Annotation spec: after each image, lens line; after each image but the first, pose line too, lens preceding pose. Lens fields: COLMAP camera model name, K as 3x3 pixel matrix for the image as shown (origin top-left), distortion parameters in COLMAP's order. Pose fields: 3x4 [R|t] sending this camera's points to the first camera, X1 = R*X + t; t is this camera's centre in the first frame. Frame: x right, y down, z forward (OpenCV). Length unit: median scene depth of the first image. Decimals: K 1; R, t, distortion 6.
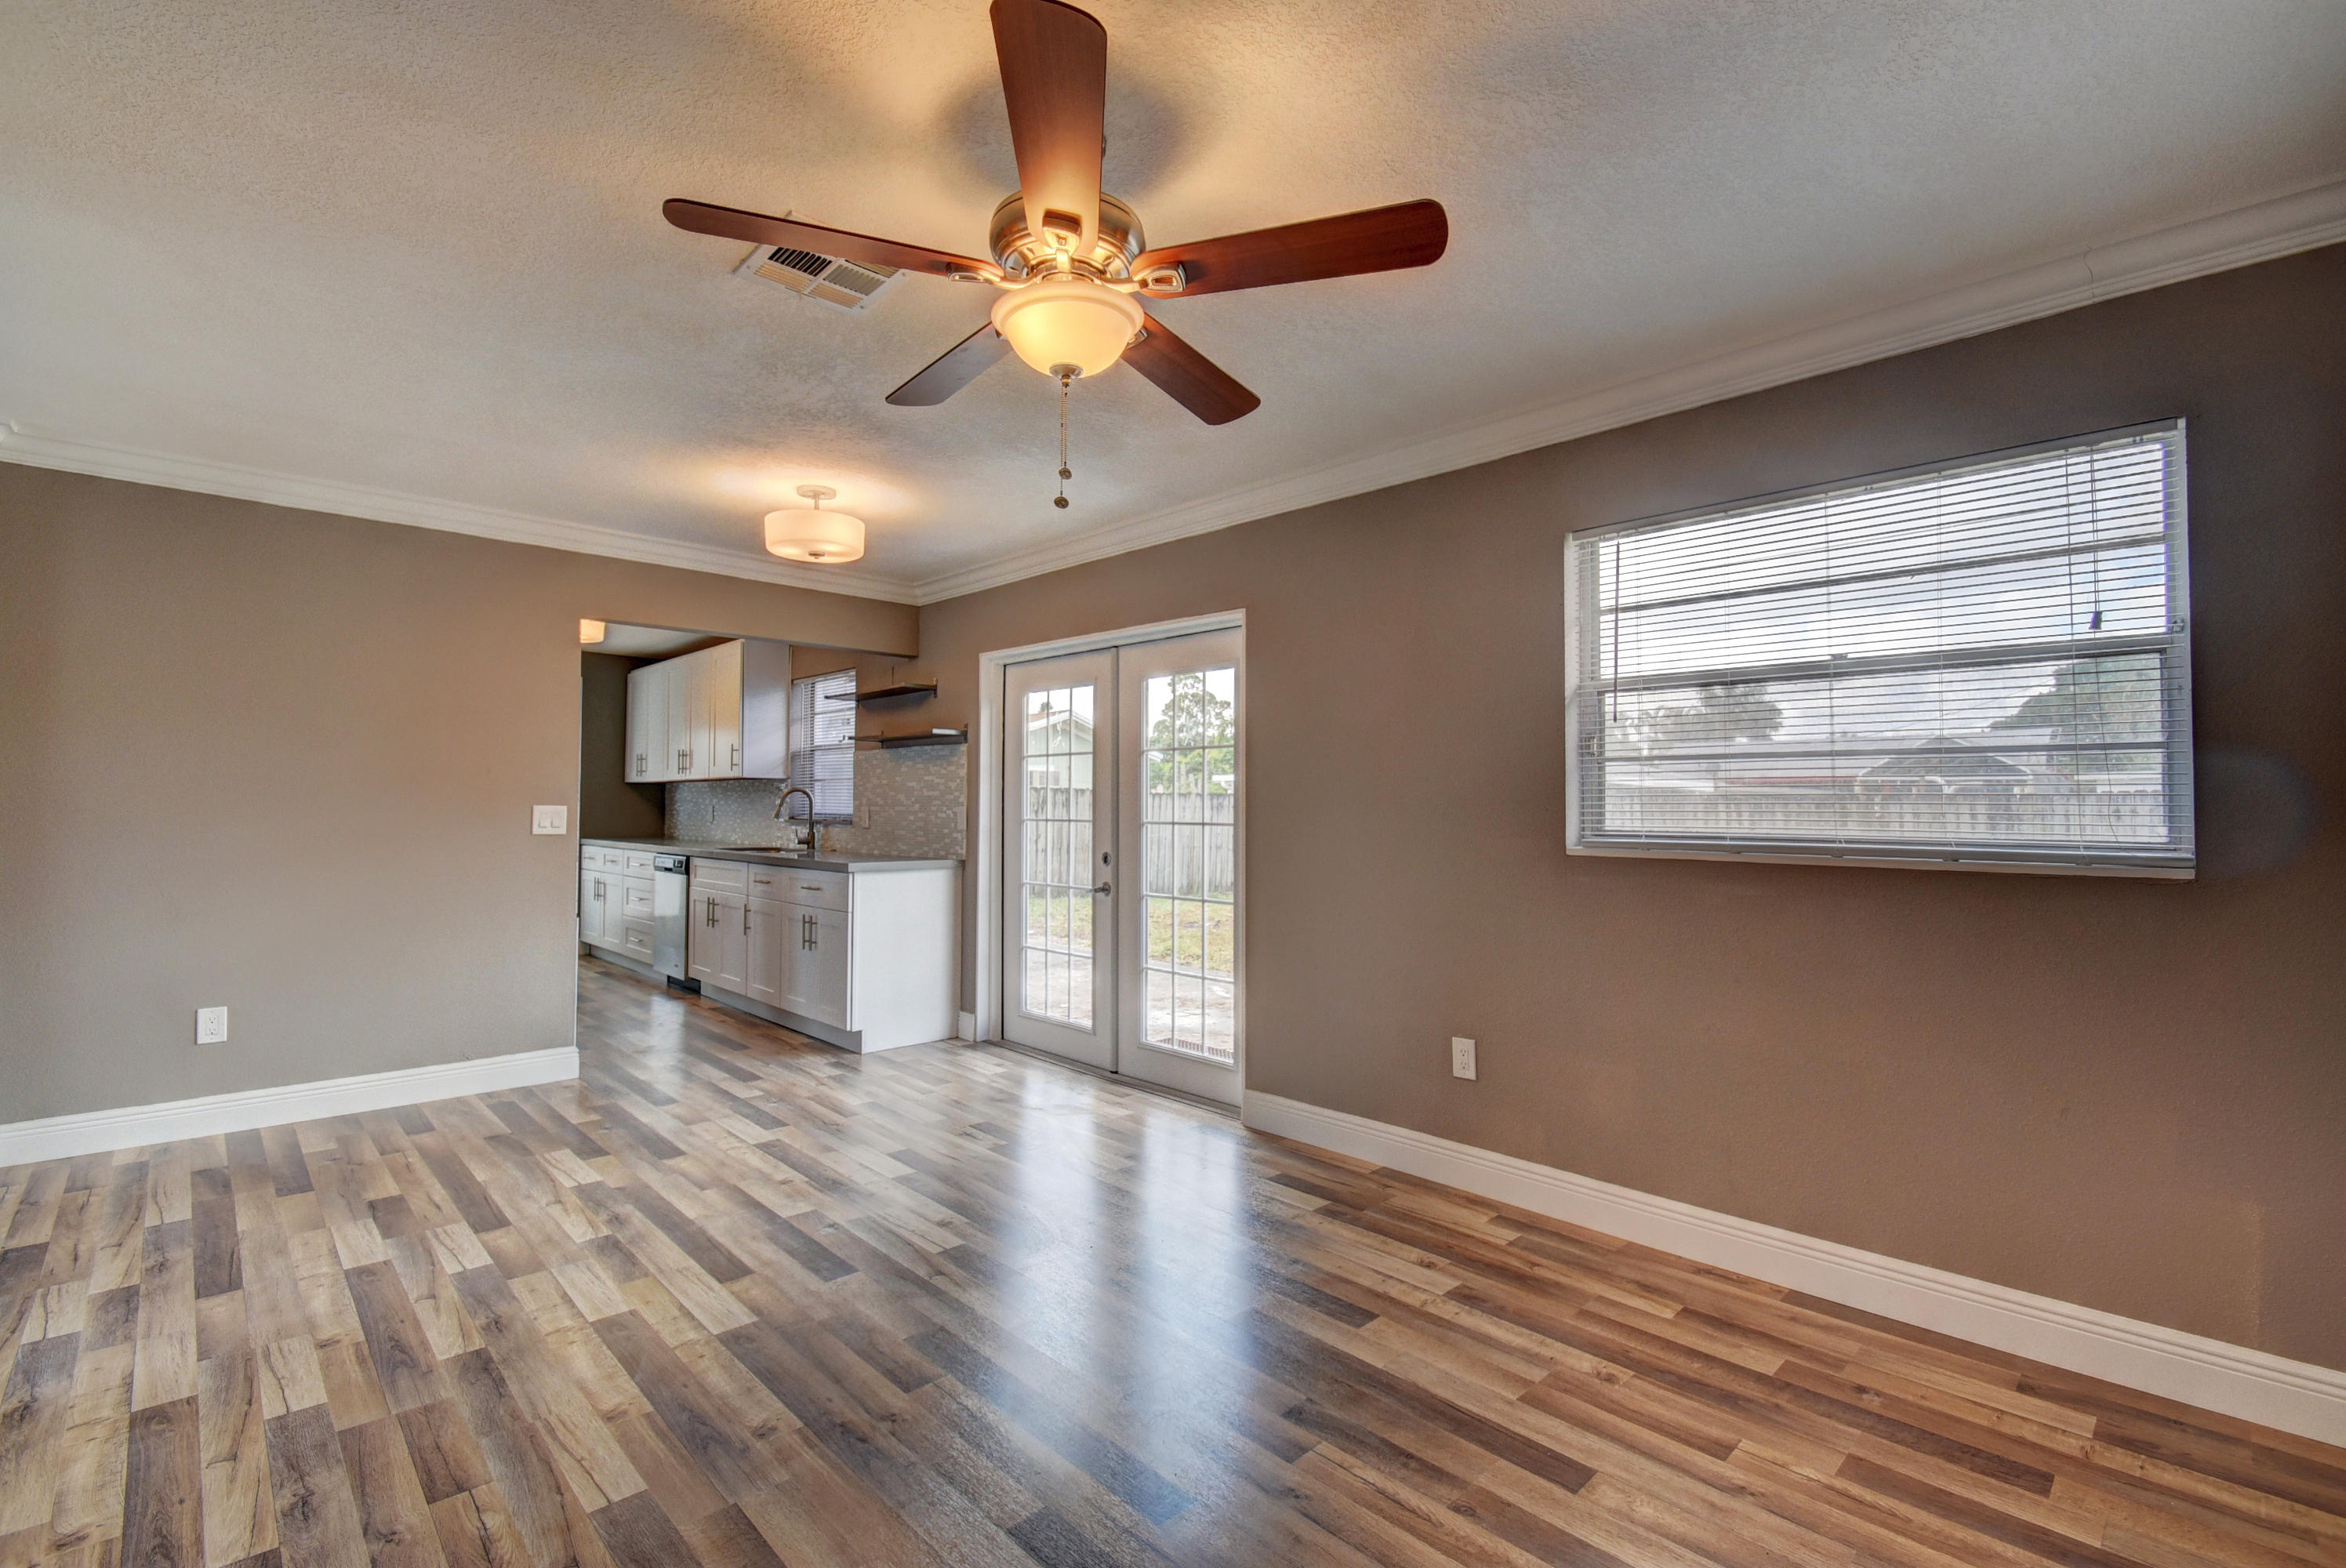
lens RADIAL K [[1038.9, 0, 1164.6], [0, 1038.9, 784.7], [0, 0, 1]] dist [-0.011451, -0.001125]
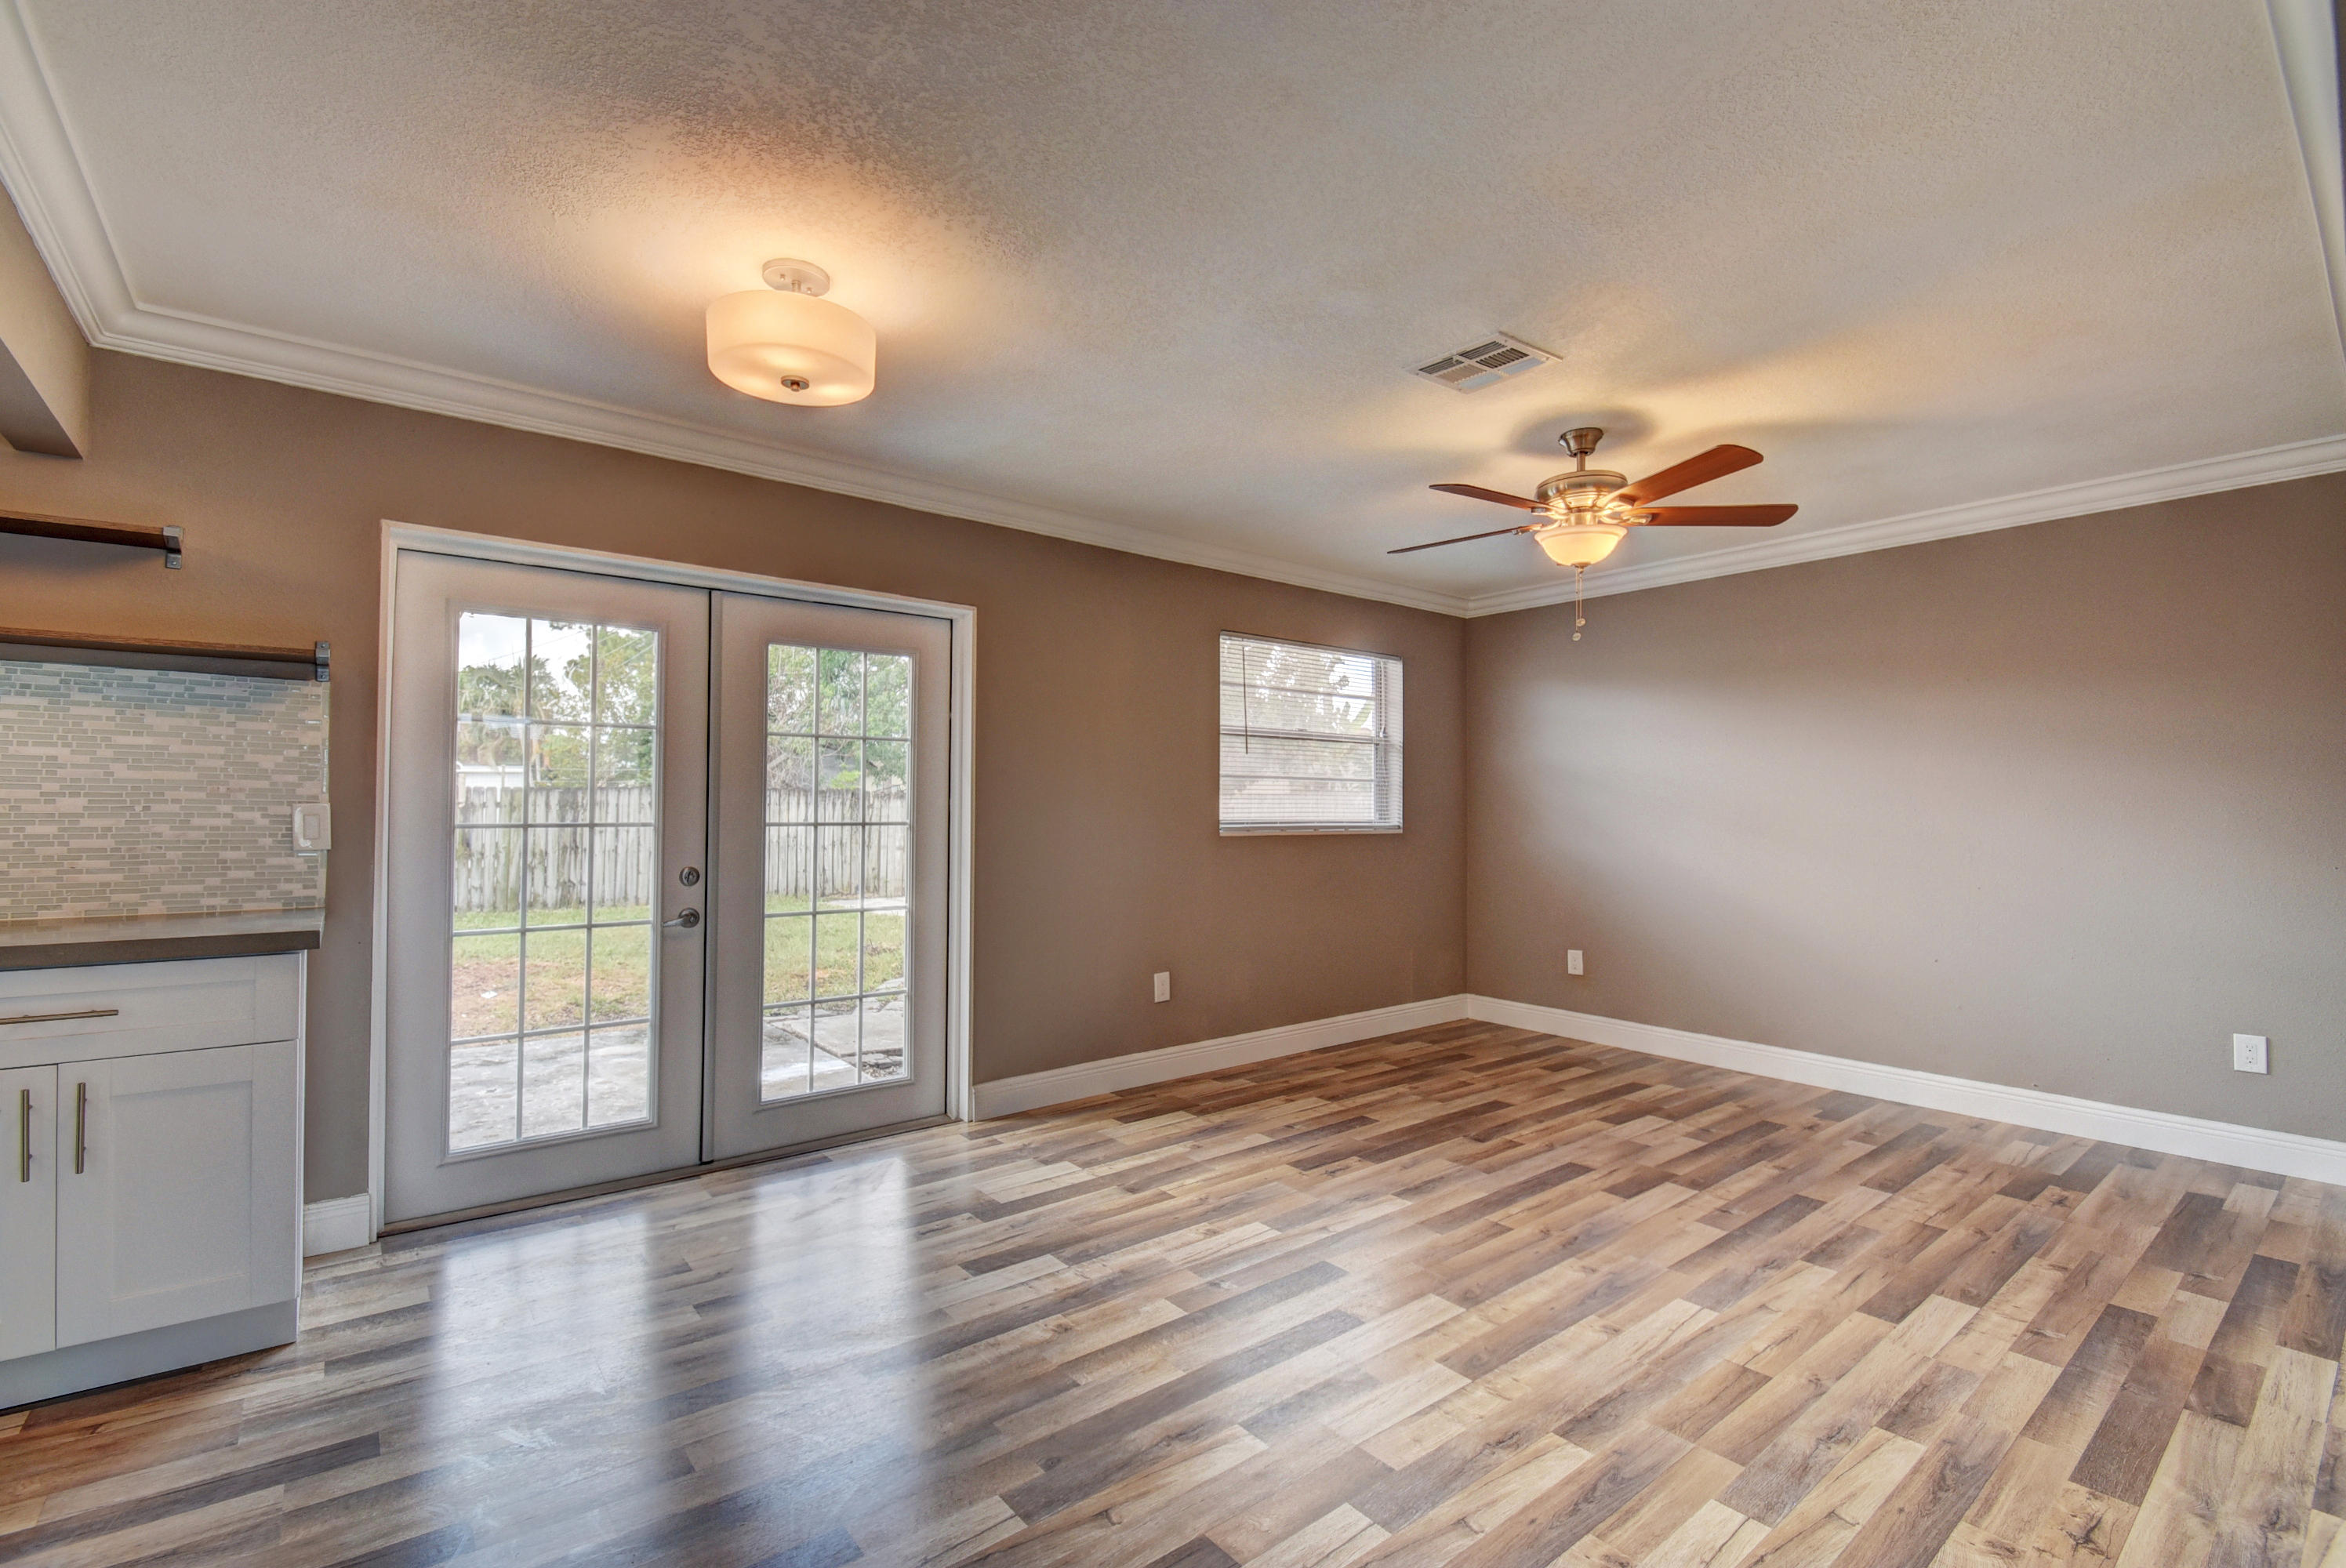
lens RADIAL K [[1038.9, 0, 1164.6], [0, 1038.9, 784.7], [0, 0, 1]] dist [-0.011451, -0.001125]
pose [[0.091574, 0.013053, 0.995713, -1.228284], [-0.020382, 0.999729, -0.011231, 0.014137], [-0.995590, -0.019266, 0.091815, 0.988282]]
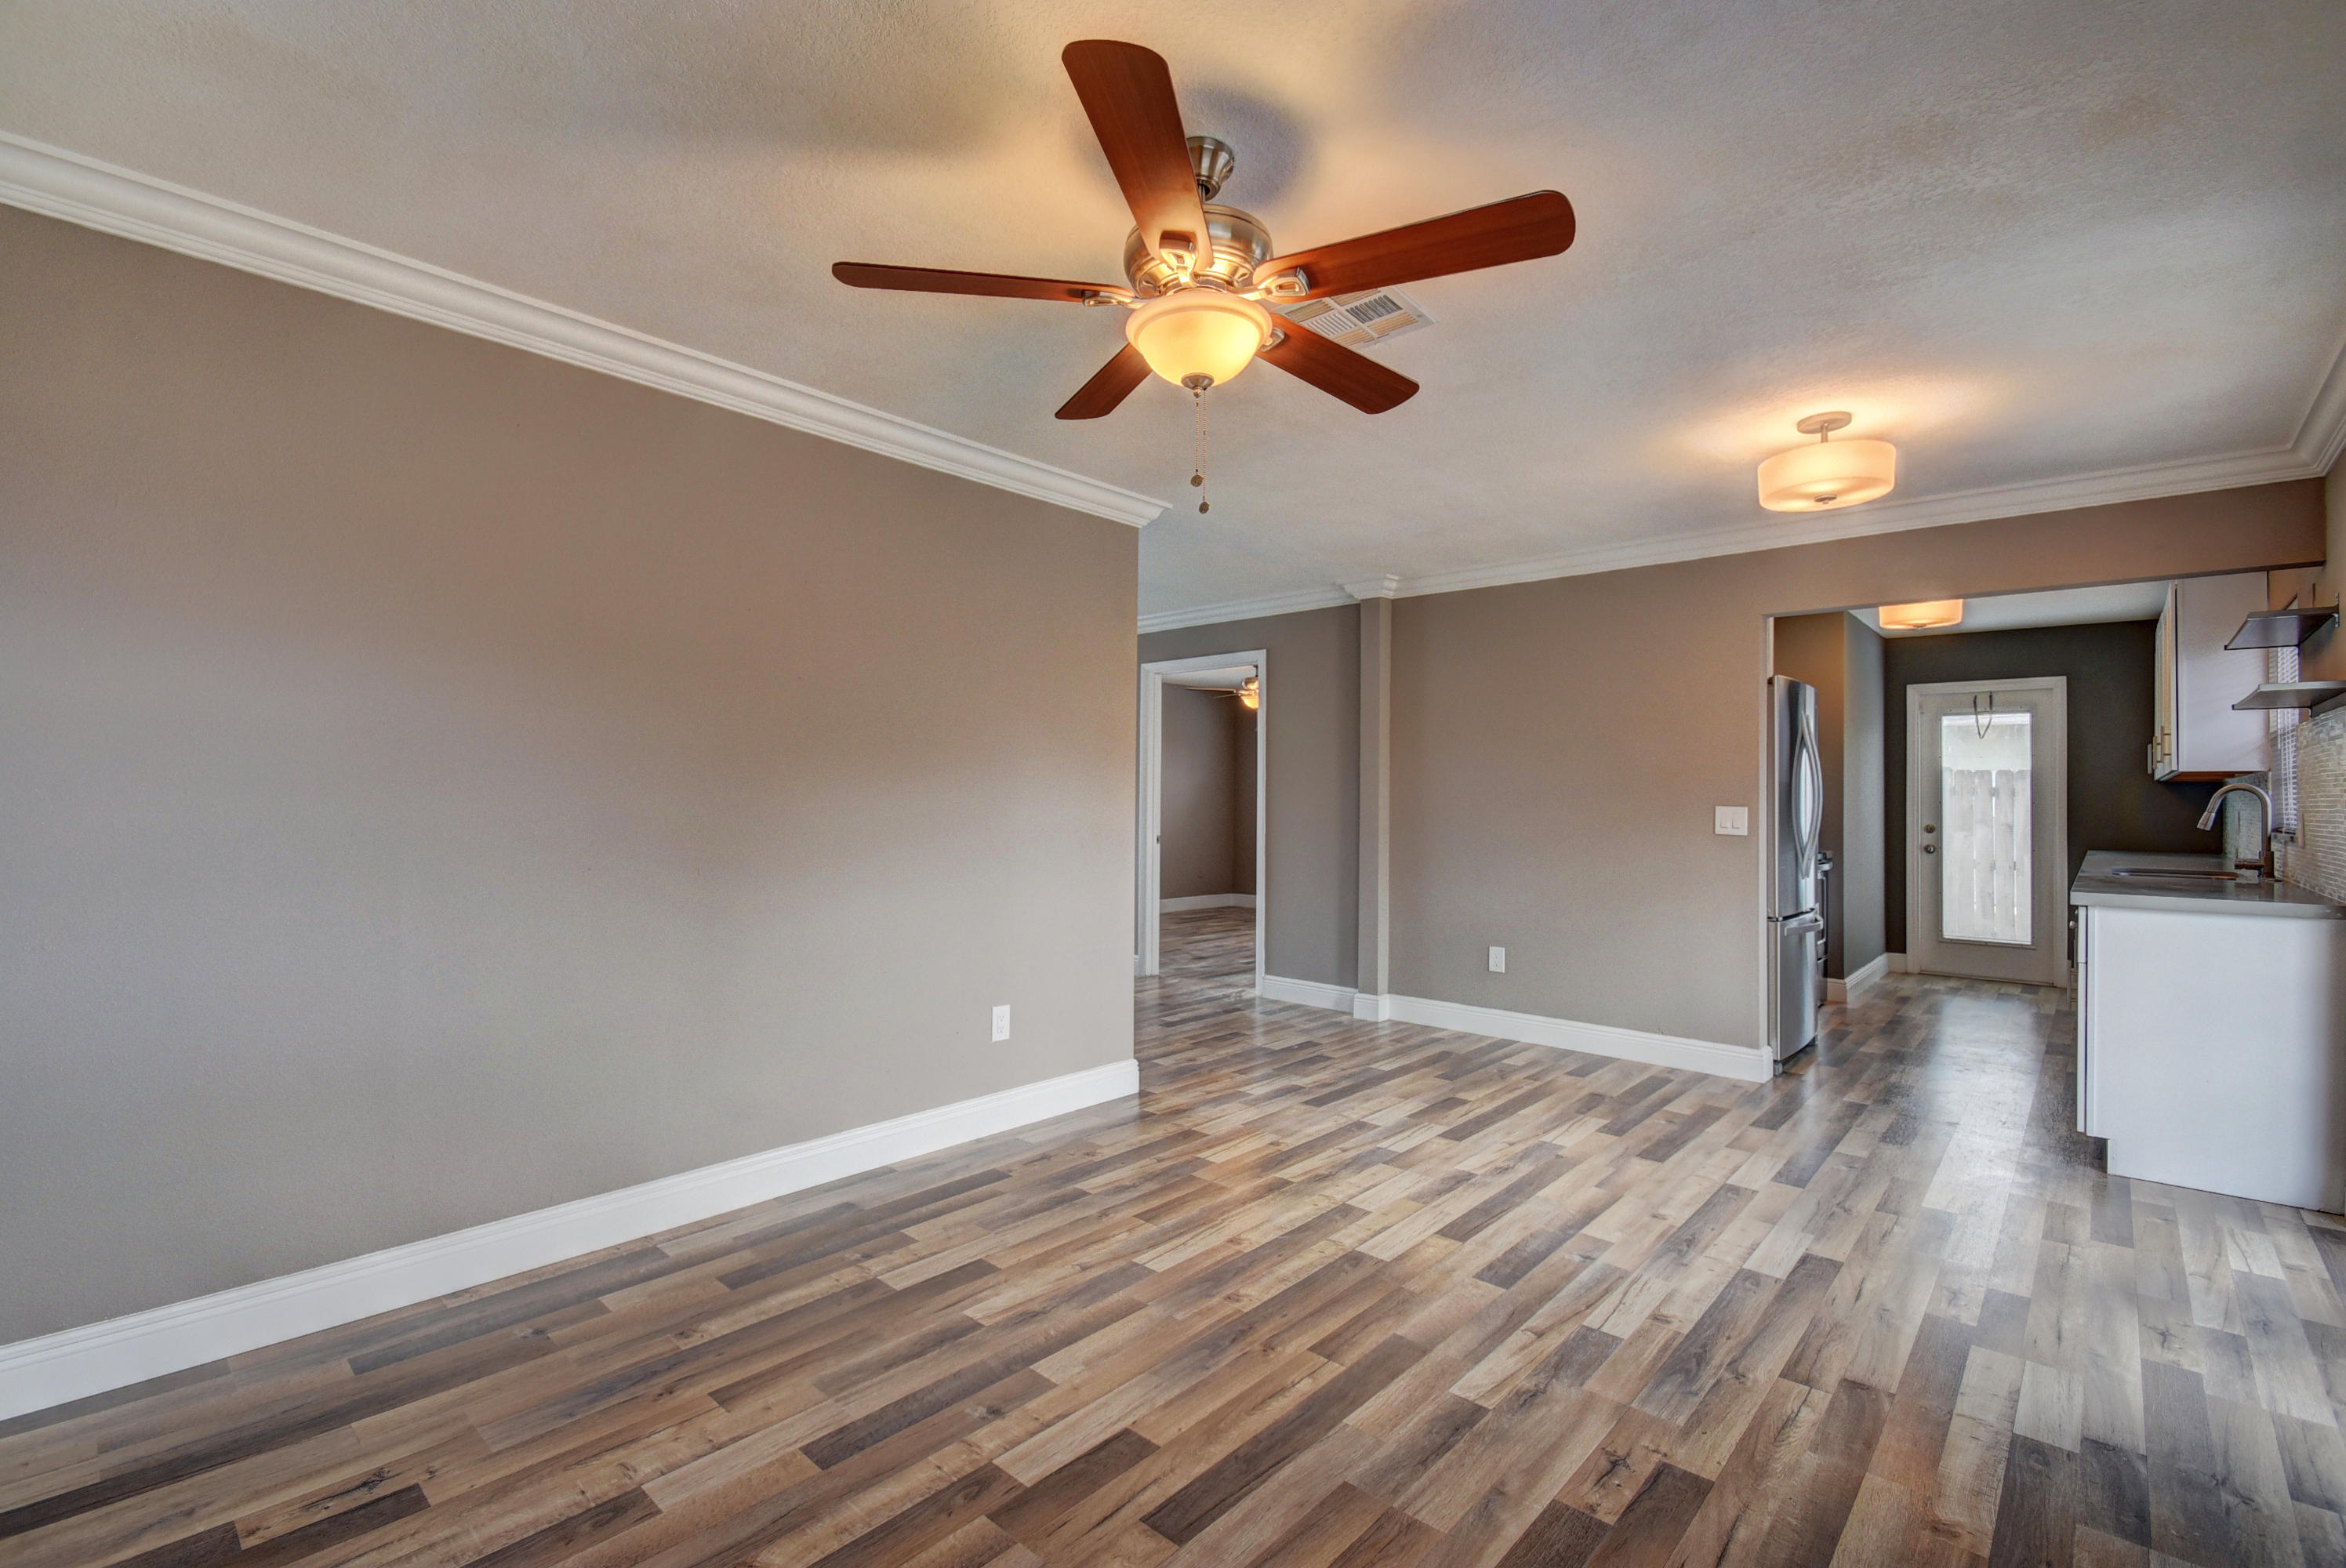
lens RADIAL K [[1038.9, 0, 1164.6], [0, 1038.9, 784.7], [0, 0, 1]] dist [-0.011451, -0.001125]
pose [[0.063793, -0.015140, -0.997848, 0.593779], [0.004529, 0.999879, -0.014881, 0.016957], [0.997953, -0.003570, 0.063854, 0.576992]]
